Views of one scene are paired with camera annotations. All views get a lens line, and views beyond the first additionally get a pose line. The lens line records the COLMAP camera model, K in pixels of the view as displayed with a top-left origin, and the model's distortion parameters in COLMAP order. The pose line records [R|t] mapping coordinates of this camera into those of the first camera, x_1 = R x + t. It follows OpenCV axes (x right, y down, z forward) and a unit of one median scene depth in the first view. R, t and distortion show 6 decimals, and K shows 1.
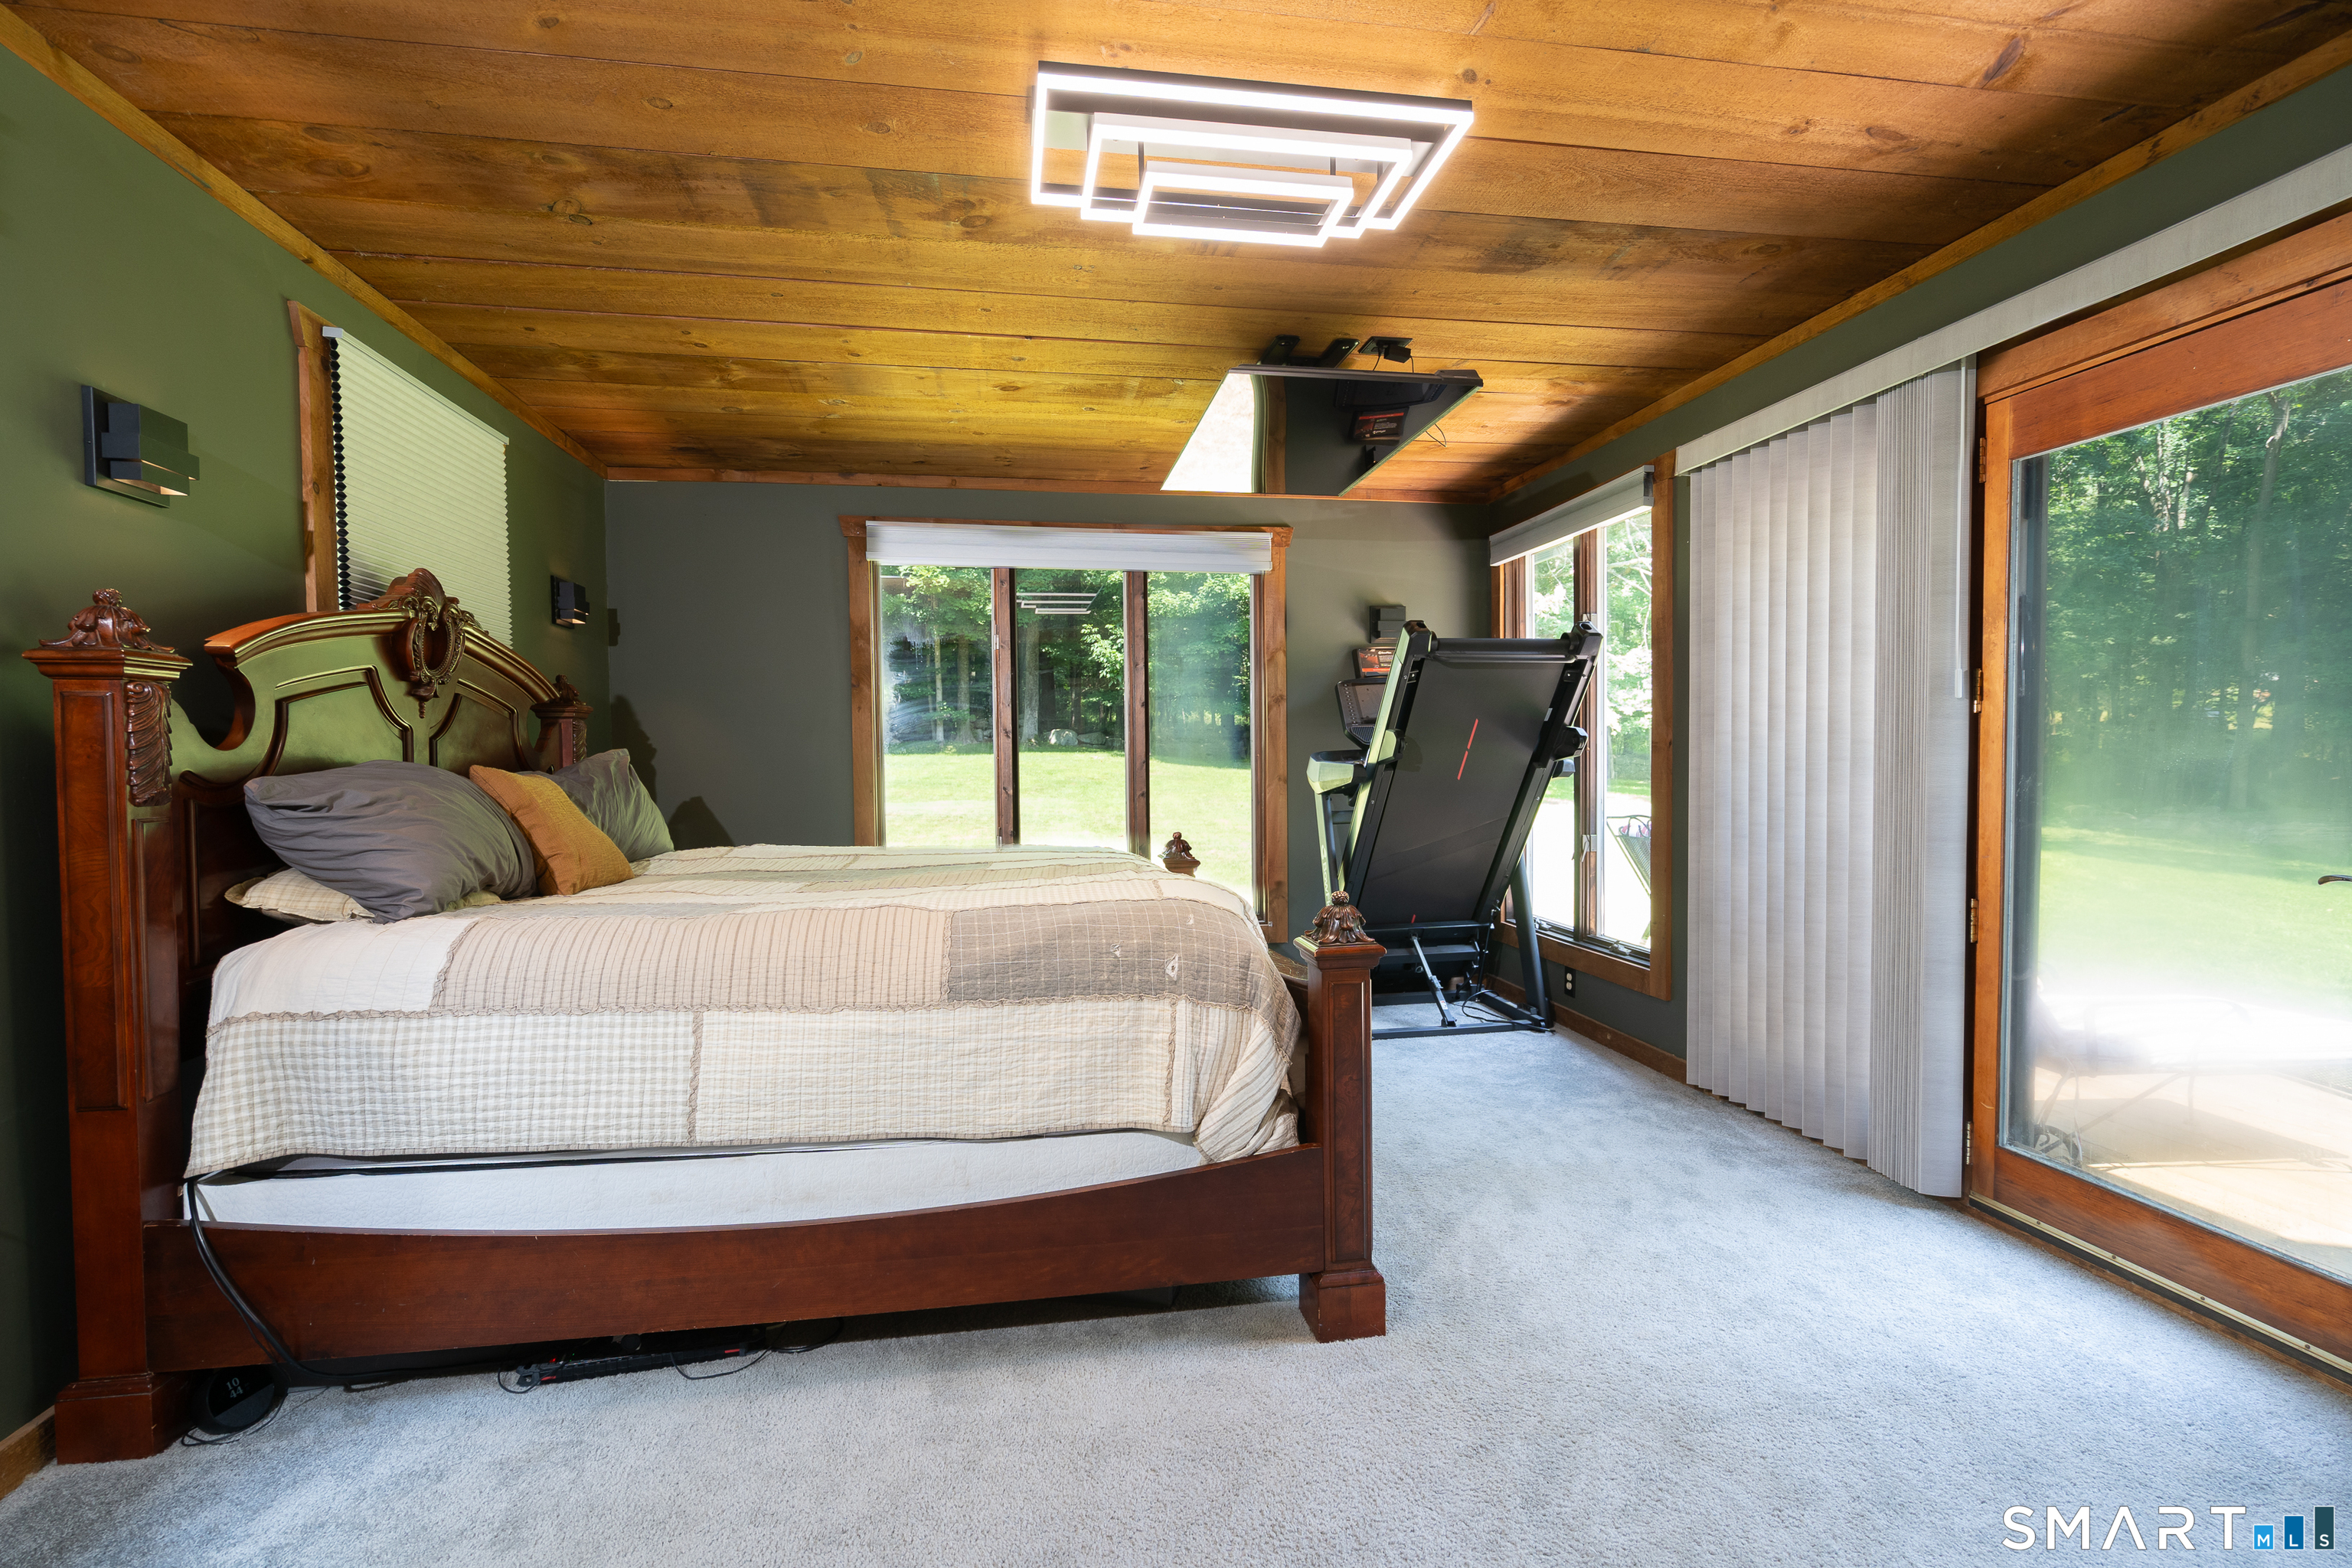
lens RADIAL K [[1072.3, 0, 1180.4], [0, 1072.3, 785.2], [0, 0, 1]] dist [-0.000121, 0.000689]
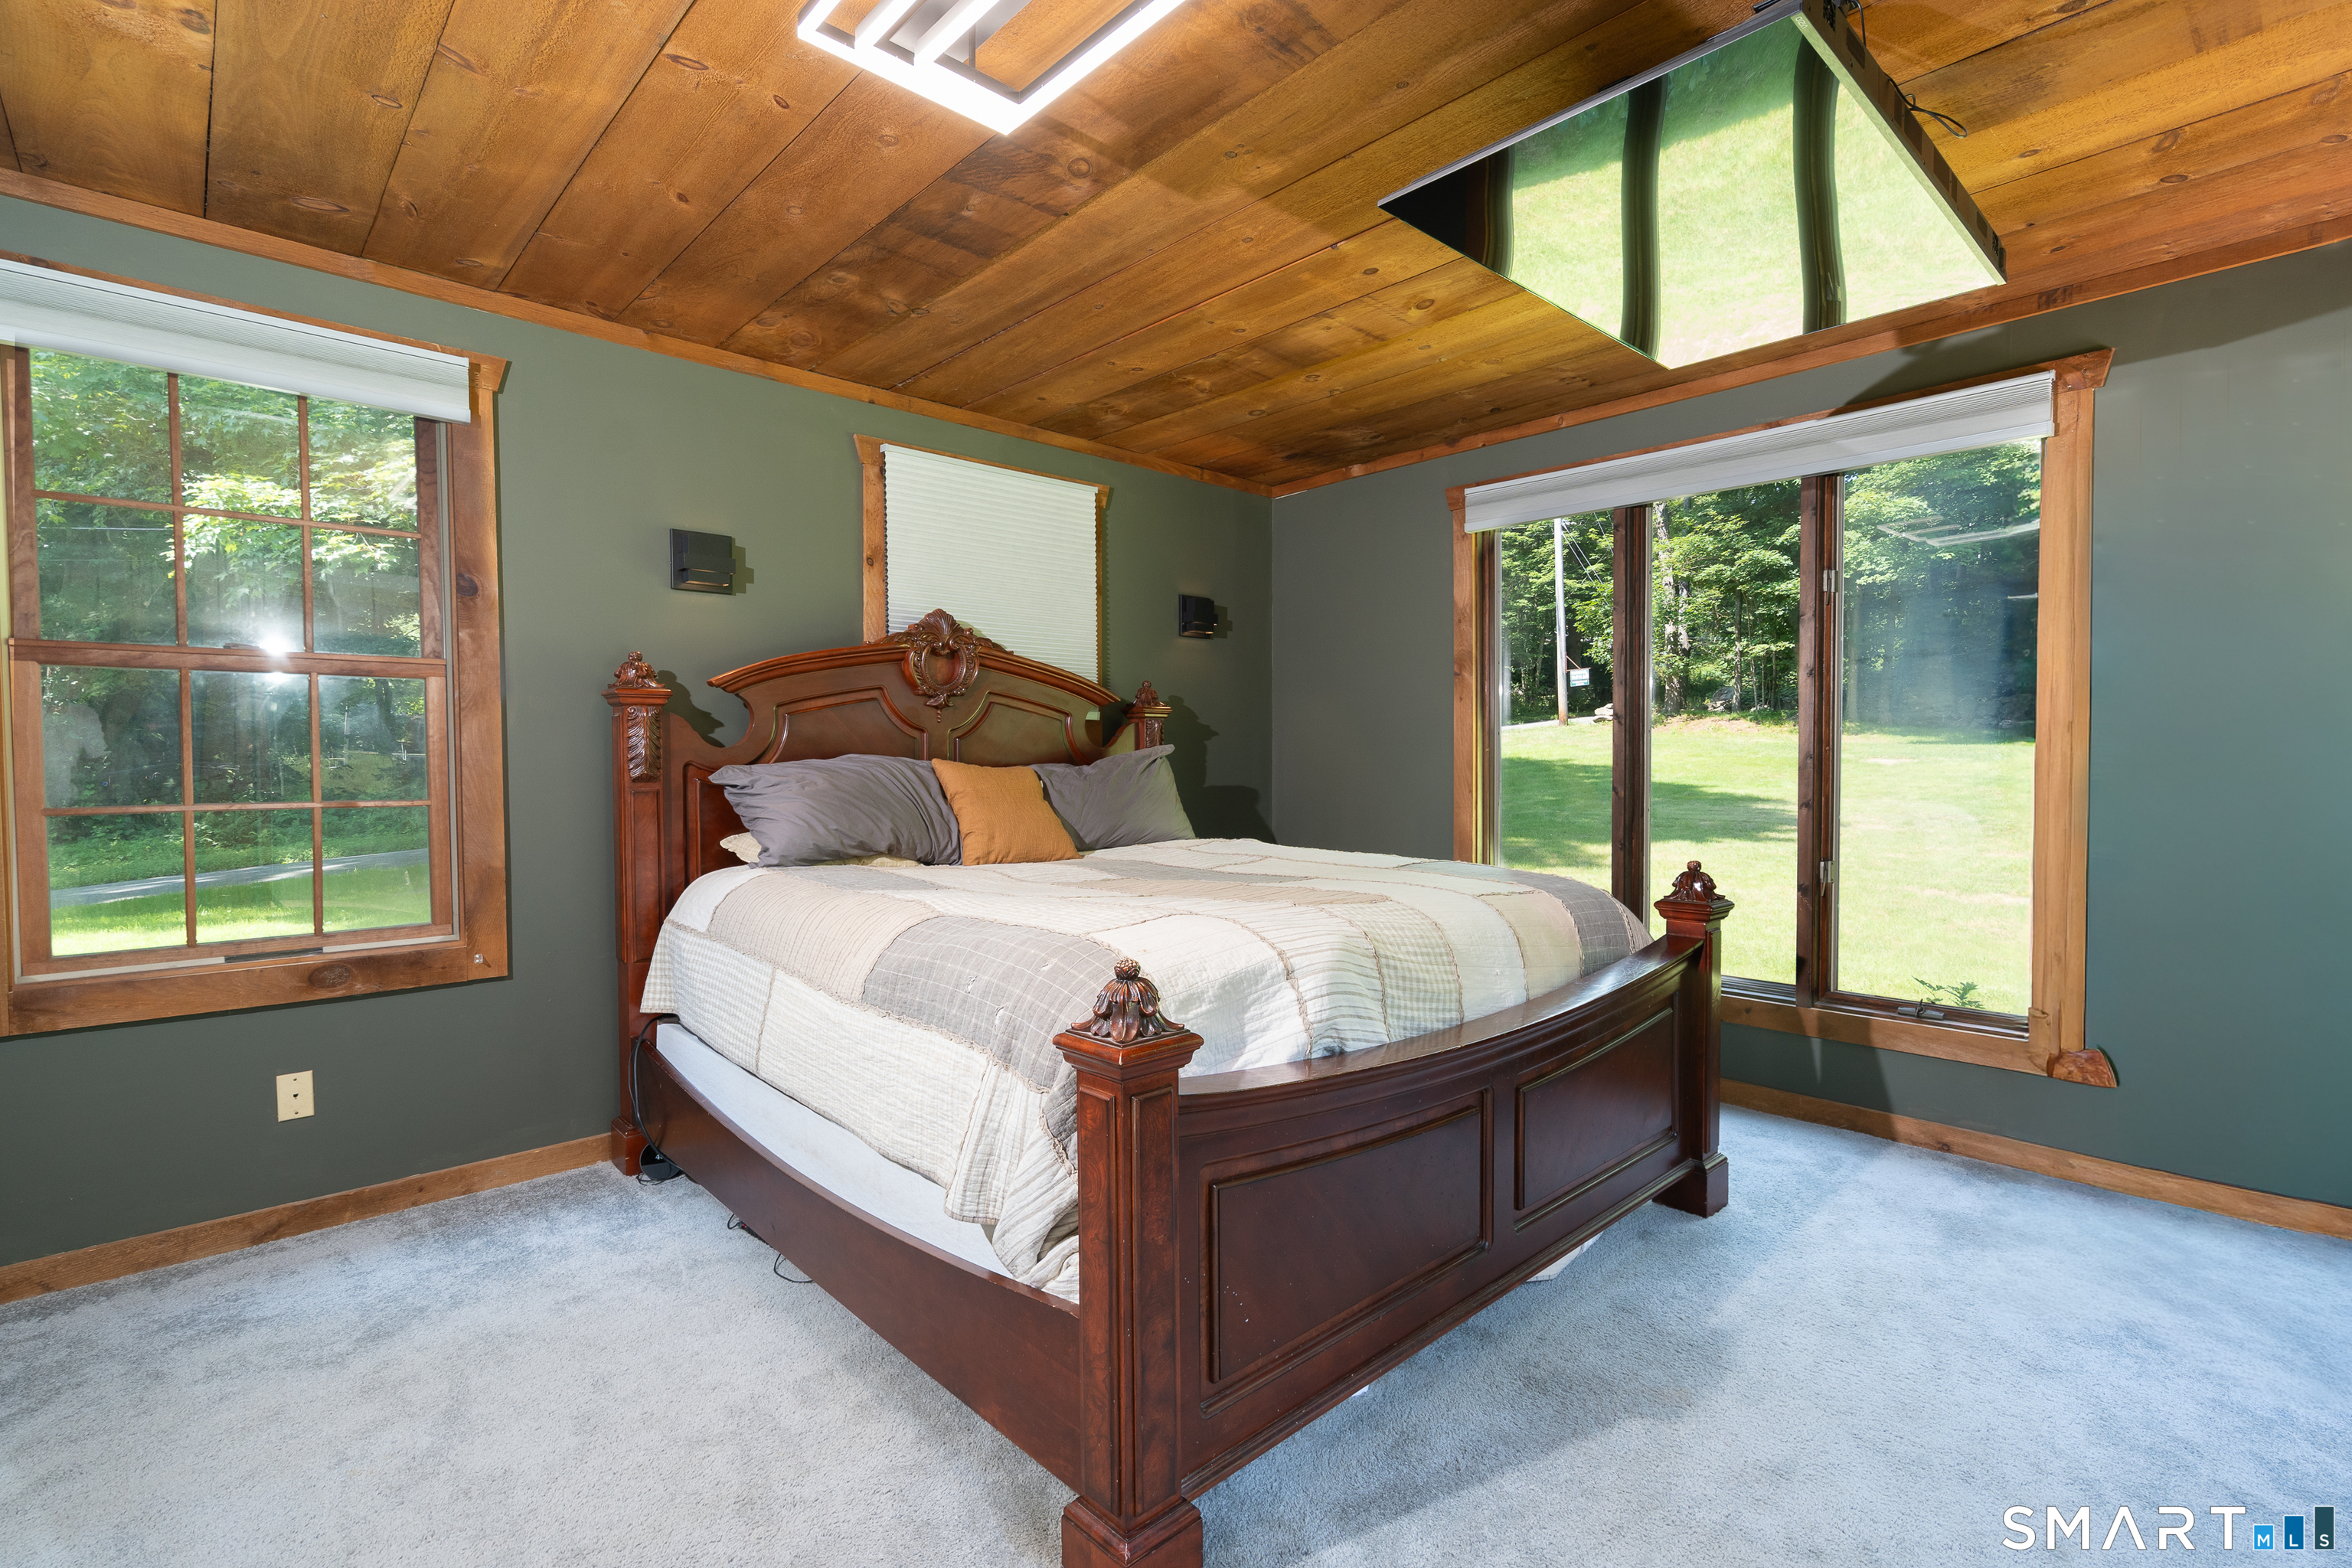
lens RADIAL K [[1072.3, 0, 1180.3], [0, 1072.3, 775.2], [0, 0, 1]] dist [-0.000121, 0.000689]
pose [[0.556565, 0.023689, -0.830466, 0.530378], [-0.019655, 0.999689, 0.015343, -0.020291], [0.830571, 0.007784, 0.556858, 0.477190]]
